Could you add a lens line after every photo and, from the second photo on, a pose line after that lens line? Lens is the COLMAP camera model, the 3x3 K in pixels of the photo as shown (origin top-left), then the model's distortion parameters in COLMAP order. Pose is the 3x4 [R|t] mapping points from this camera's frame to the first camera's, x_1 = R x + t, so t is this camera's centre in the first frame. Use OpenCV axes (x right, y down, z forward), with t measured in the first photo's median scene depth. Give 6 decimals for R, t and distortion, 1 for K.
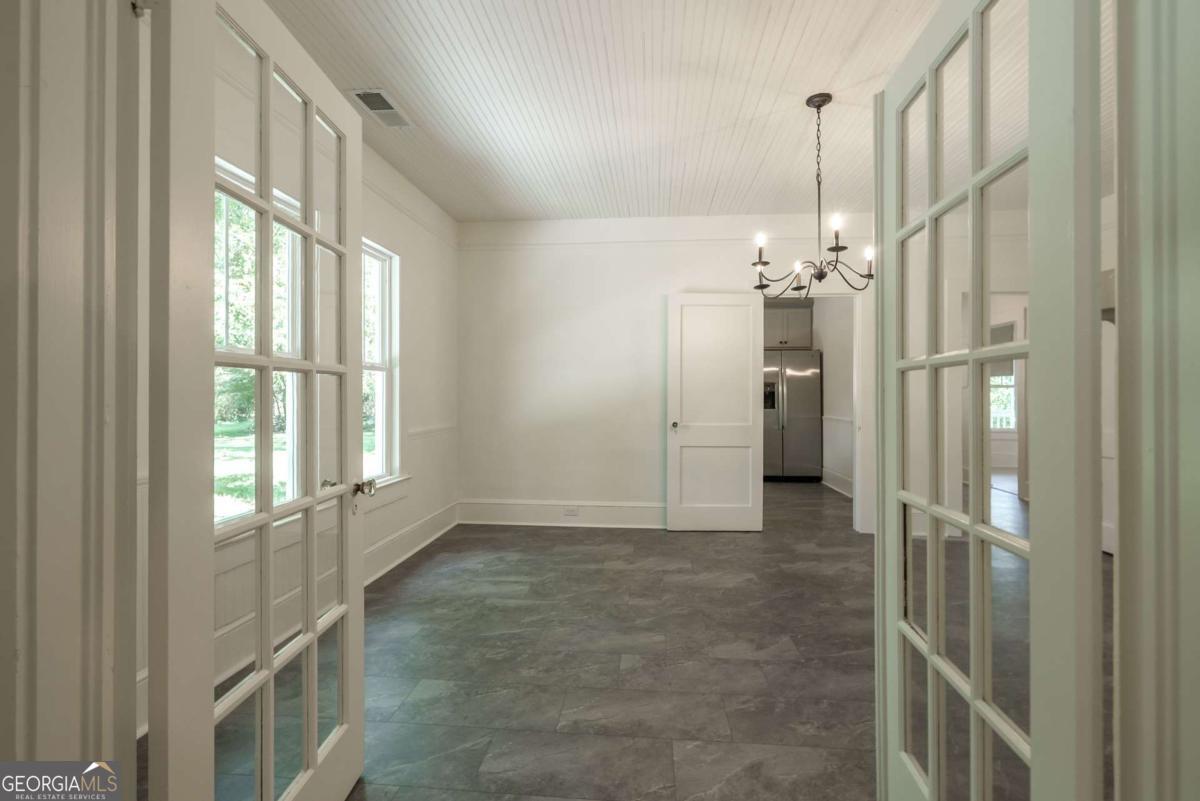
lens RADIAL K [[552.1, 0, 601.2], [0, 552.1, 391.3], [0, 0, 1]] dist [-0.003580, 0.001494]
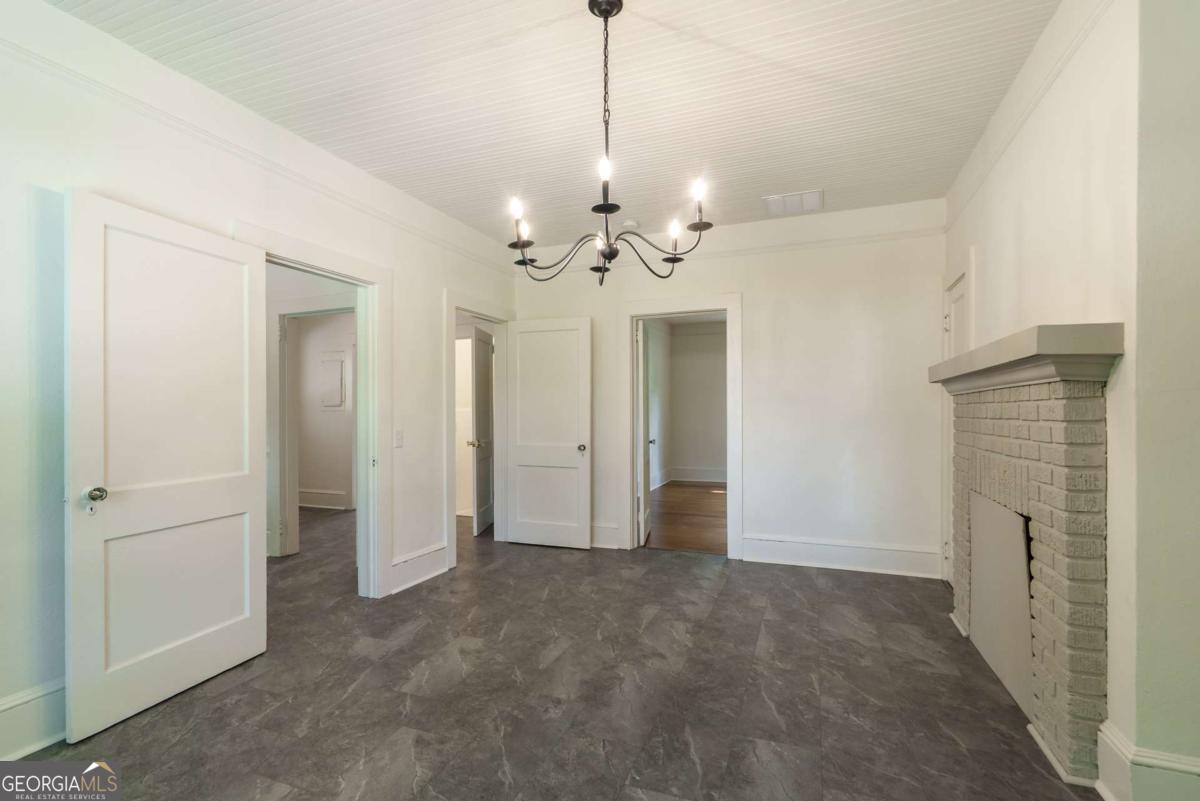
lens RADIAL K [[552.1, 0, 609.8], [0, 552.1, 403.3], [0, 0, 1]] dist [-0.003580, 0.001494]
pose [[0.272944, 0.001910, 0.962028, -0.273932], [0.001354, 0.999996, -0.002369, -0.015228], [-0.962029, 0.001949, 0.272941, 0.752253]]
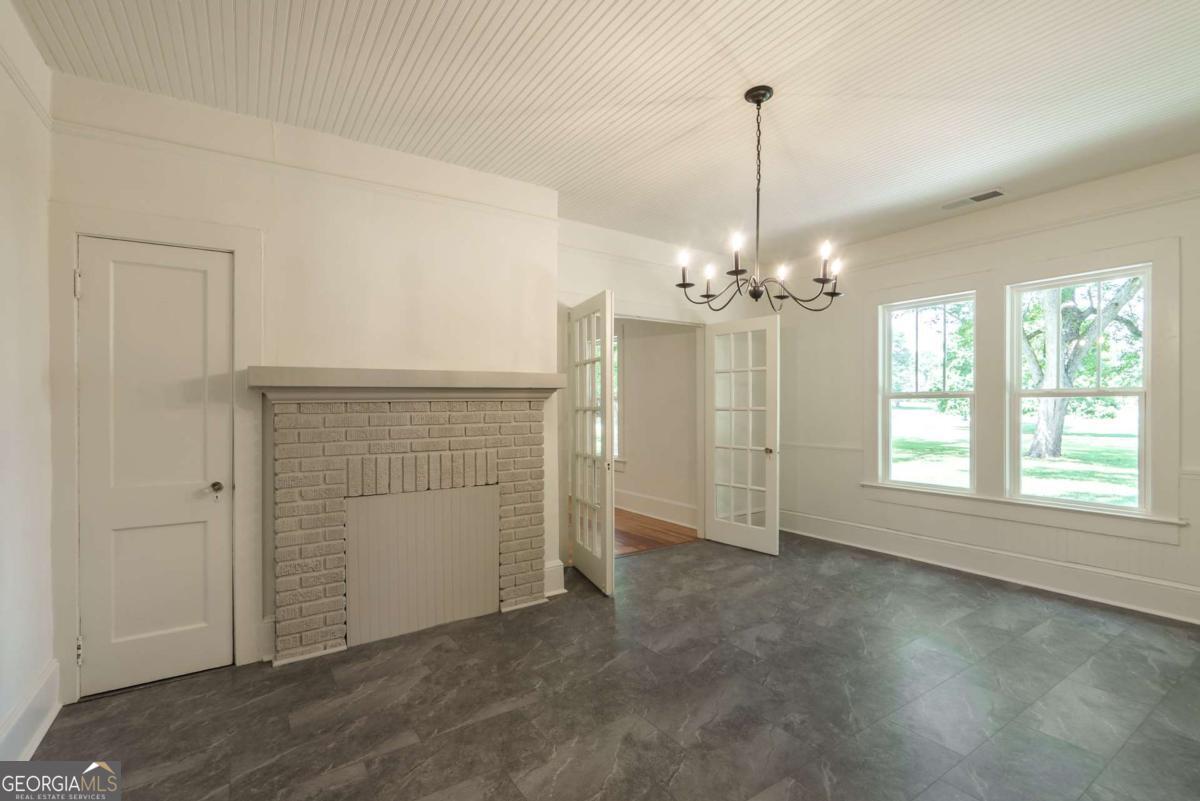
lens RADIAL K [[552.1, 0, 598.5], [0, 552.1, 408.2], [0, 0, 1]] dist [-0.003580, 0.001494]
pose [[-0.784267, 0.000410, -0.620424, 1.085381], [0.004171, 0.999981, -0.004612, -0.018598], [0.620410, -0.006204, -0.784253, 1.446826]]
